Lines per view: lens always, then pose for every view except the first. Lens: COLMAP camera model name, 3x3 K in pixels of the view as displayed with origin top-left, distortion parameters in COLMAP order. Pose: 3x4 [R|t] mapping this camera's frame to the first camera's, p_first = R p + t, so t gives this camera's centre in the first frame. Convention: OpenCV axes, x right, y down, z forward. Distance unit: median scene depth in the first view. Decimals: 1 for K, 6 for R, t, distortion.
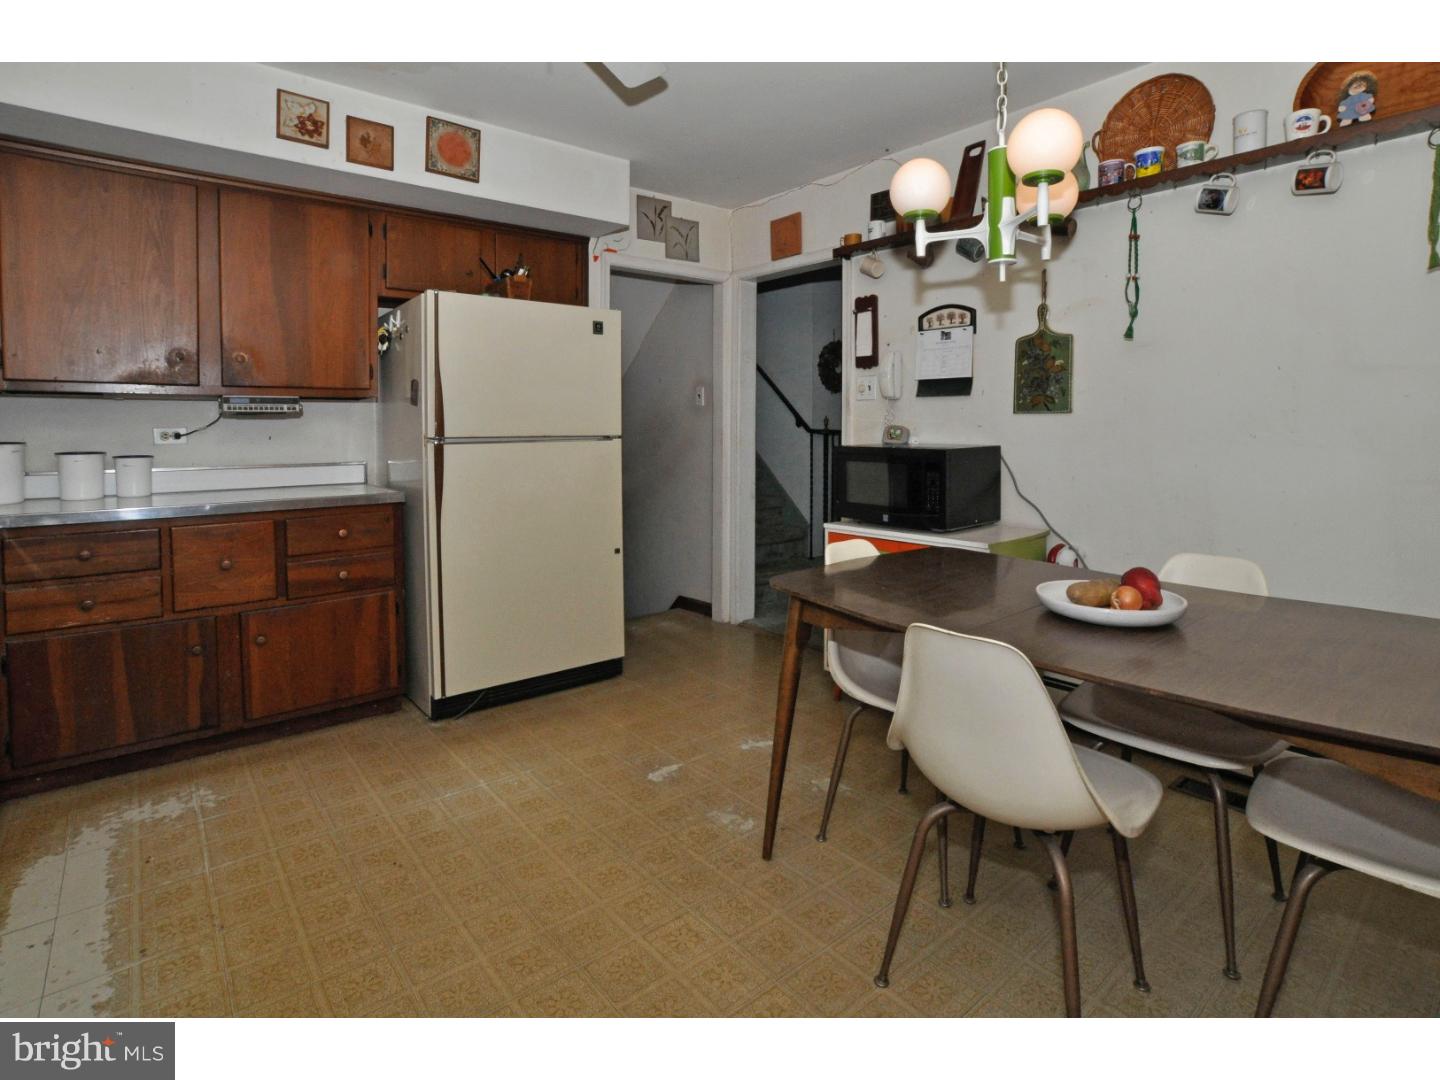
lens RADIAL K [[729.3, 0, 751.2], [0, 729.3, 540.3], [0, 0, 1]] dist [0.001814, 0.001290]
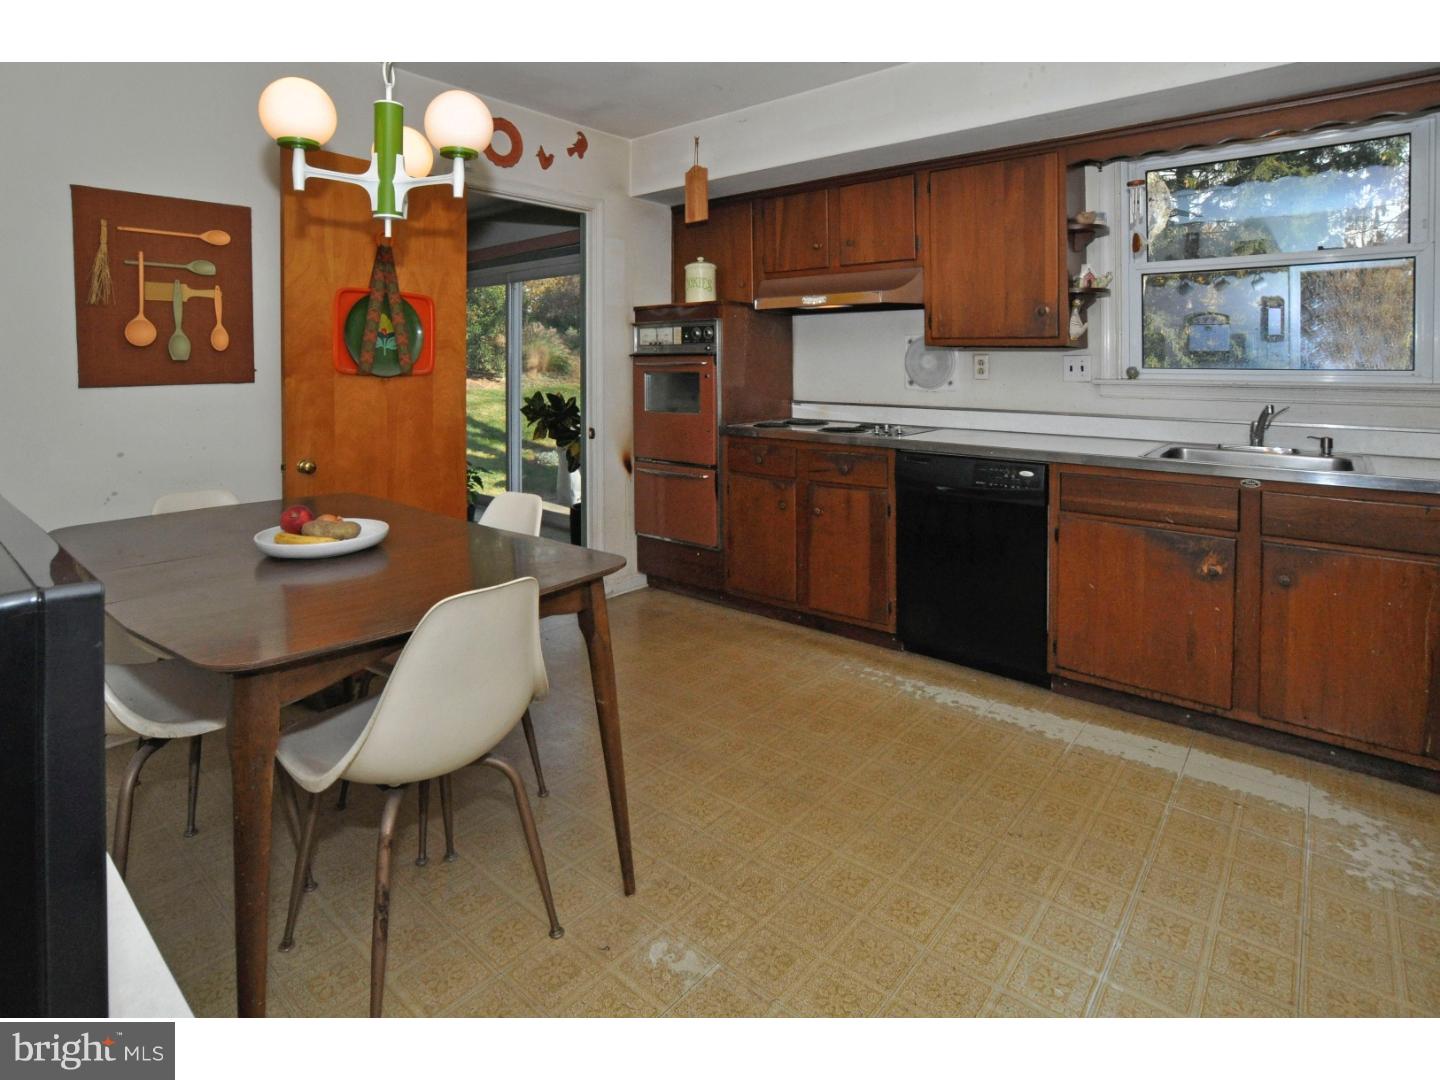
lens RADIAL K [[729.3, 0, 751.2], [0, 729.3, 540.3], [0, 0, 1]] dist [0.001814, 0.001290]
pose [[-0.983295, 0.037823, -0.178046, 0.016032], [-0.033643, 0.923553, 0.381993, -0.247108], [0.178883, 0.381602, -0.906852, 1.501622]]
